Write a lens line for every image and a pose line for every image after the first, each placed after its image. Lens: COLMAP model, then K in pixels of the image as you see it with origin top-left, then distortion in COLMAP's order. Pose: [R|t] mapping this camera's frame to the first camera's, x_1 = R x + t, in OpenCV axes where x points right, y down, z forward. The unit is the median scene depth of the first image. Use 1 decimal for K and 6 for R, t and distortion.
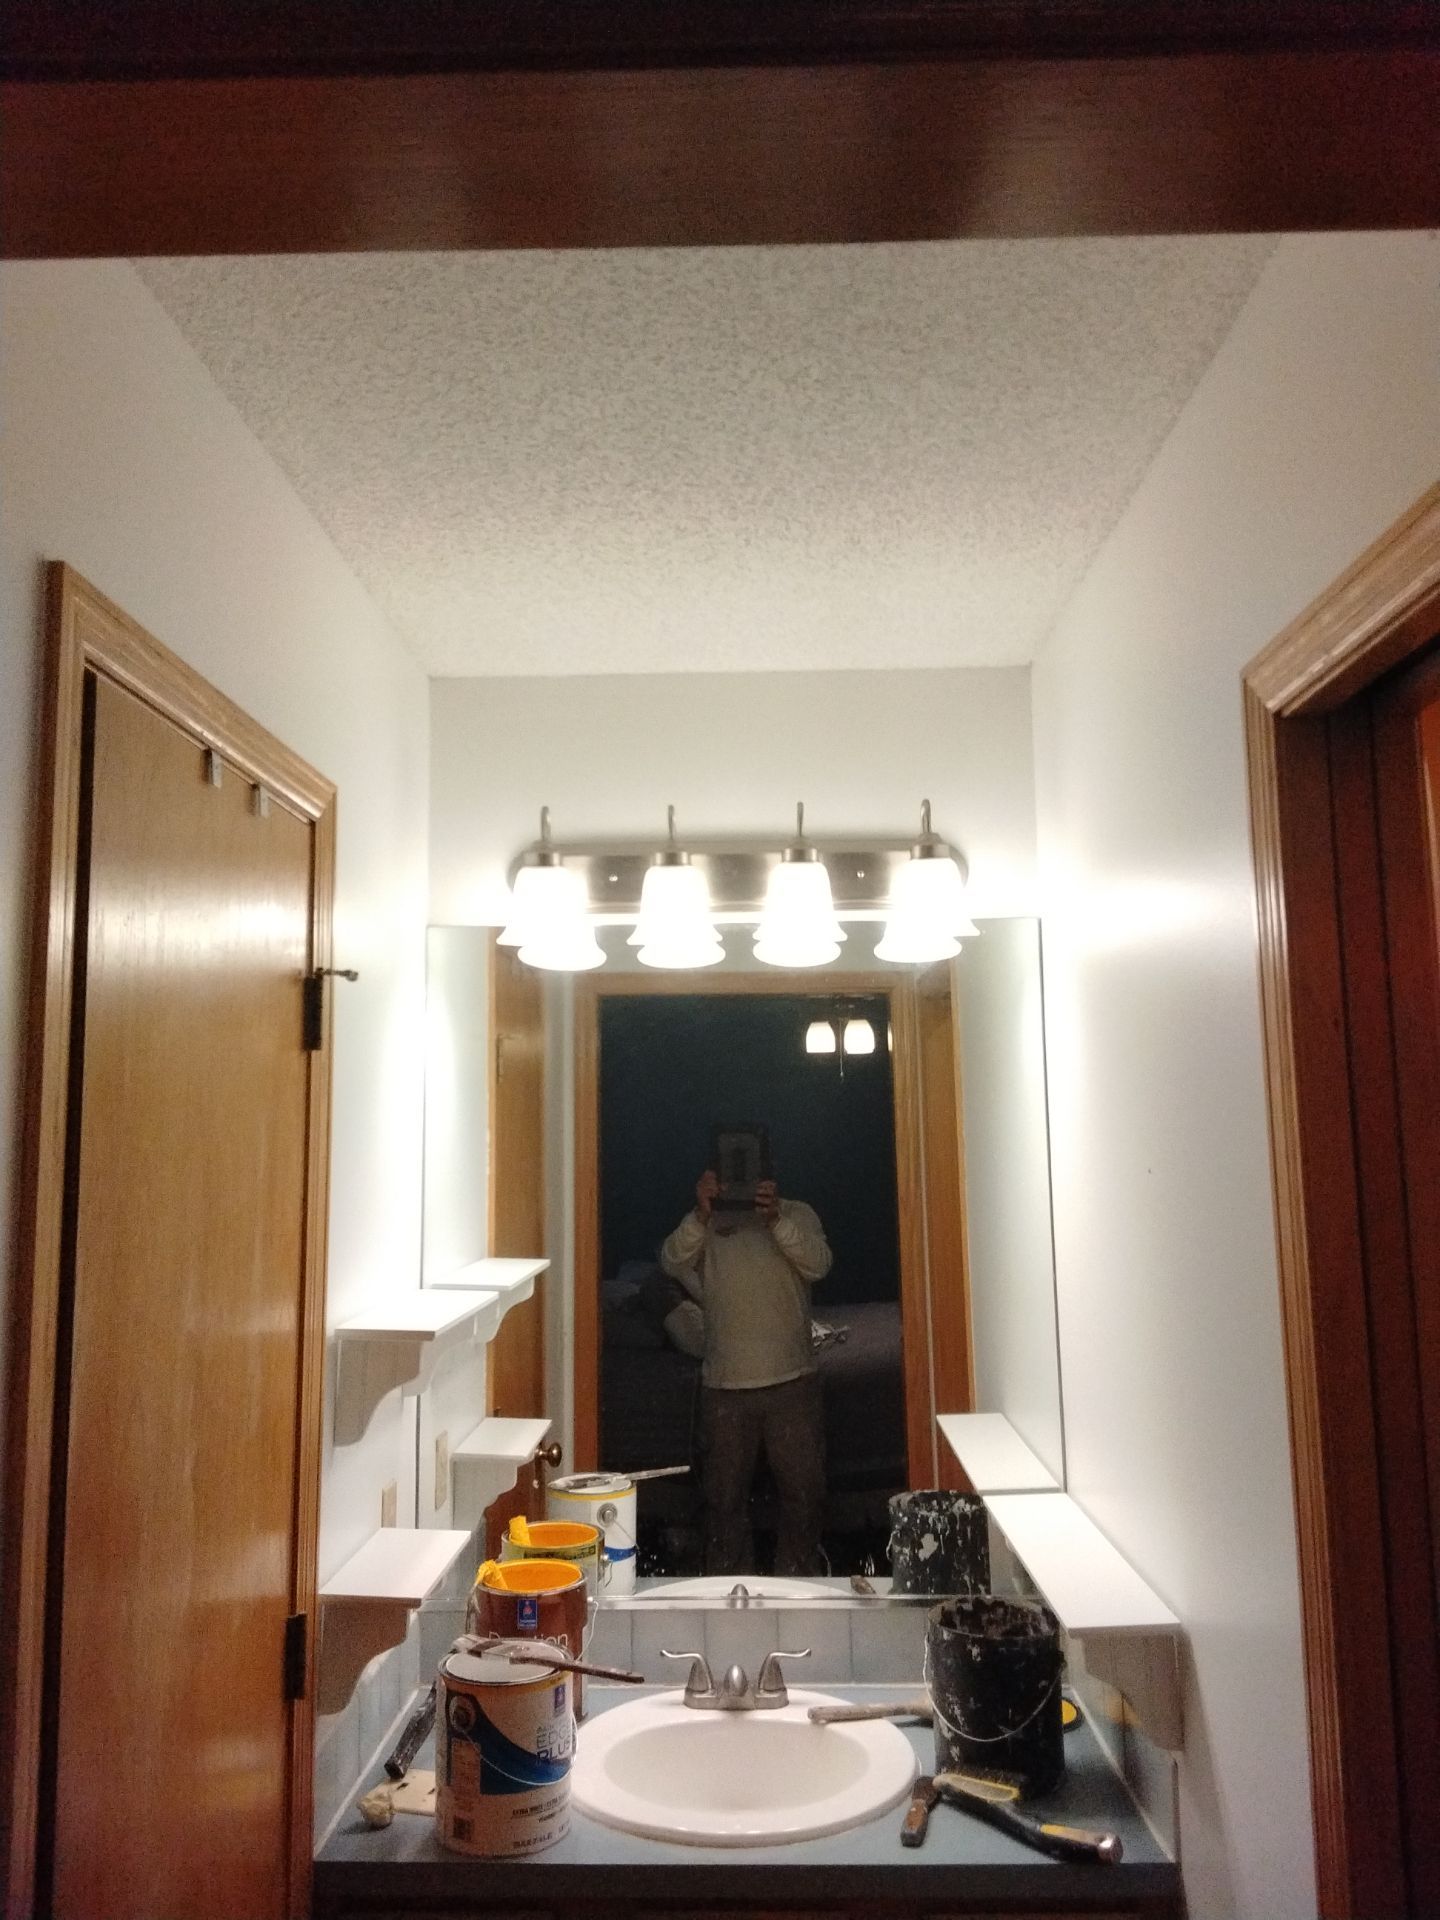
lens RADIAL K [[1480.7, 0, 716.6], [0, 1480.7, 952.3], [0, 0, 1]] dist [0.118263, -0.170893]
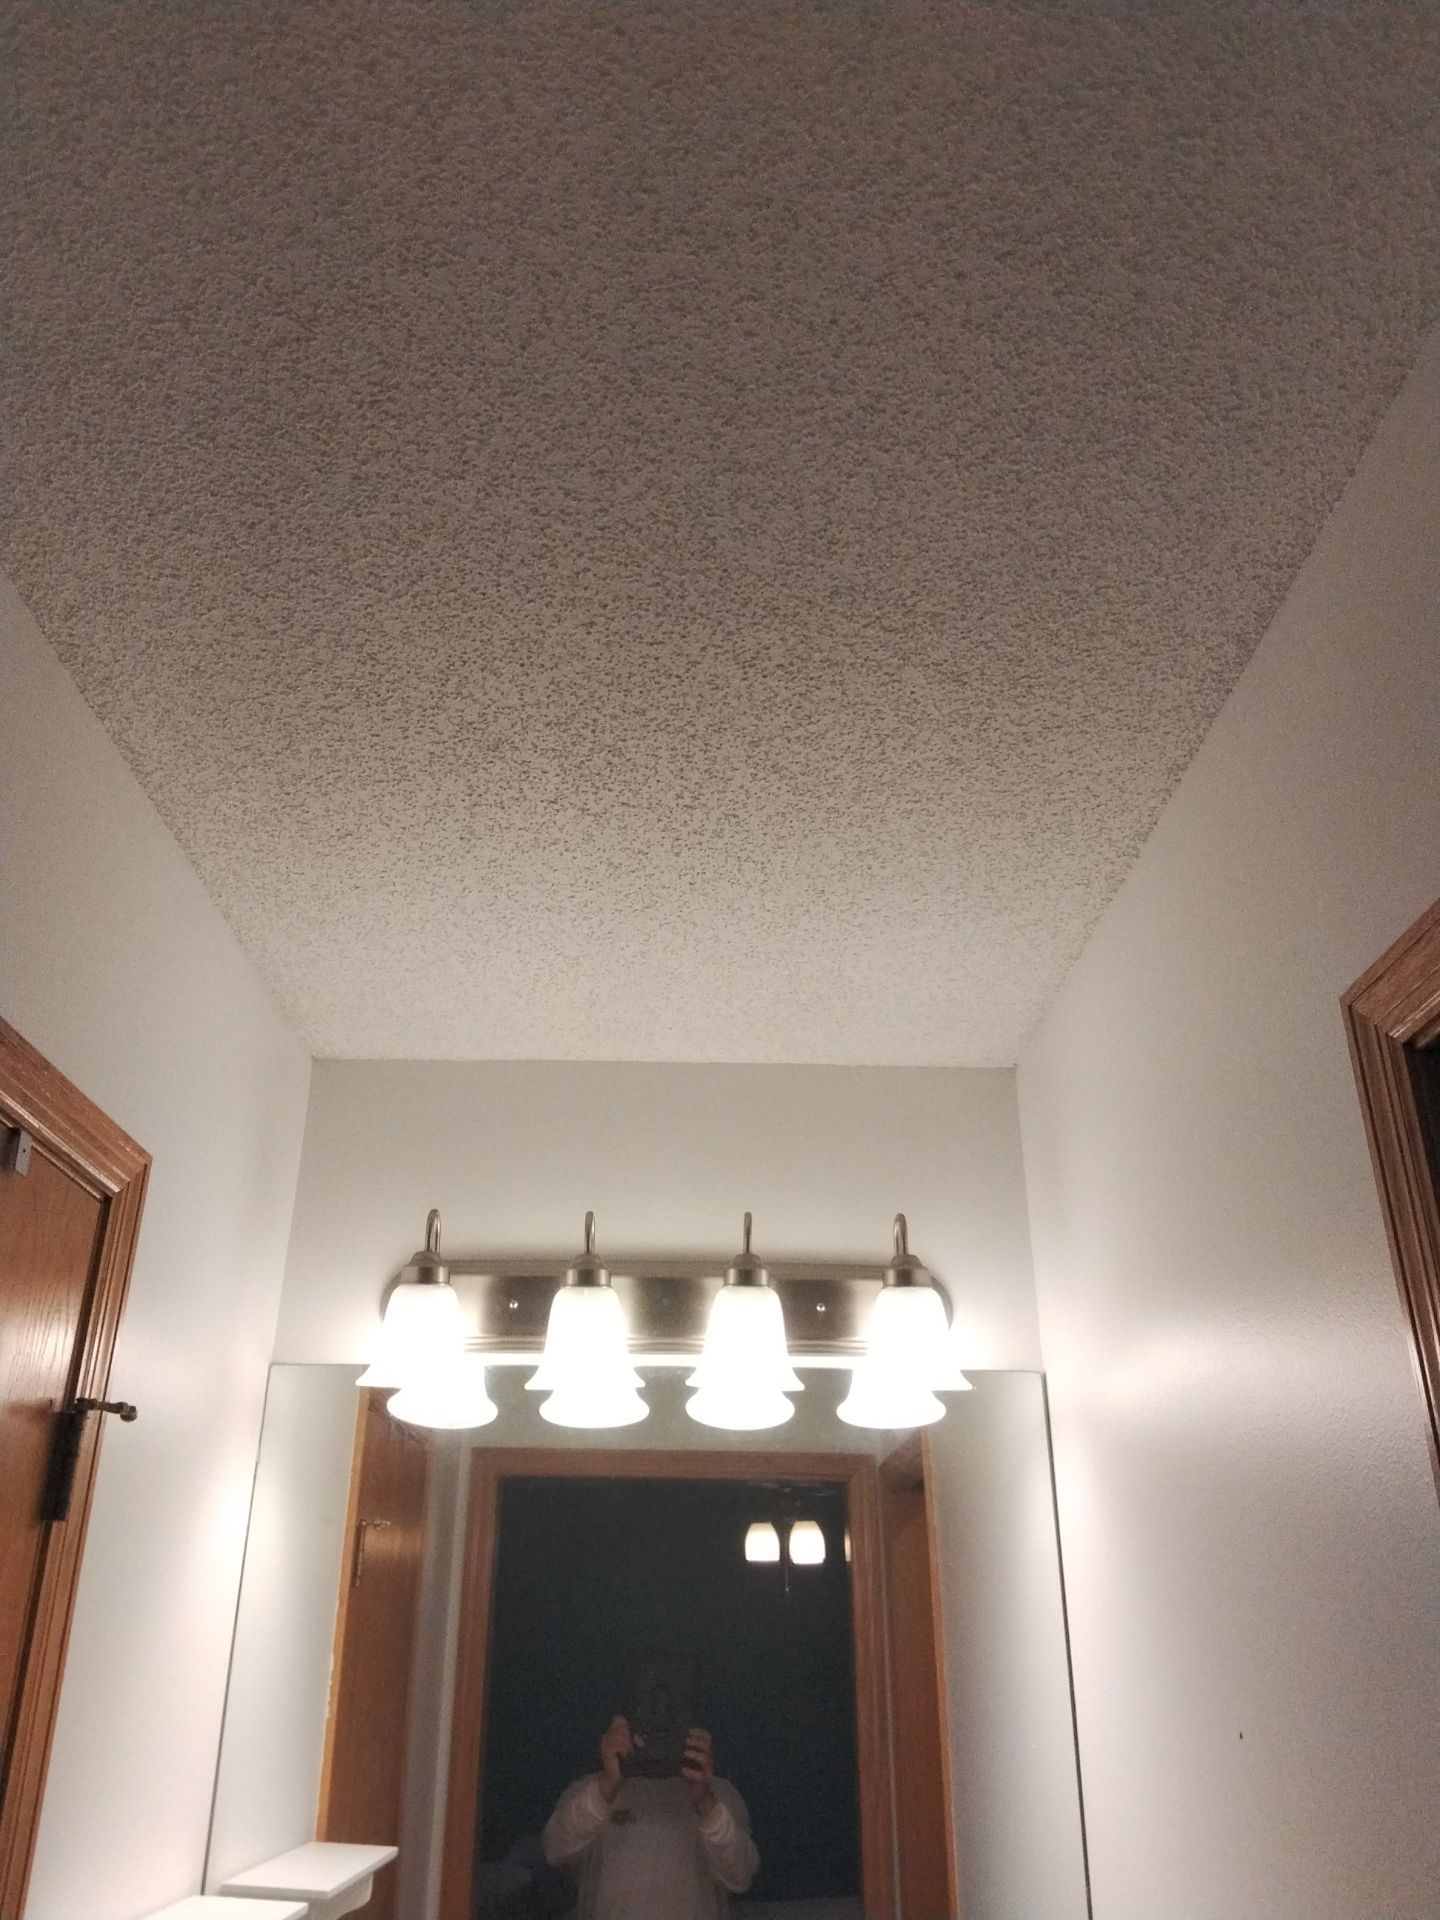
lens RADIAL K [[1480.7, 0, 716.6], [0, 1480.7, 952.3], [0, 0, 1]] dist [0.118263, -0.170893]
pose [[0.998815, 0.036178, 0.032544, 0.009003], [-0.024099, 0.948764, -0.315065, 0.027575], [-0.042275, 0.313907, 0.948512, 0.225193]]
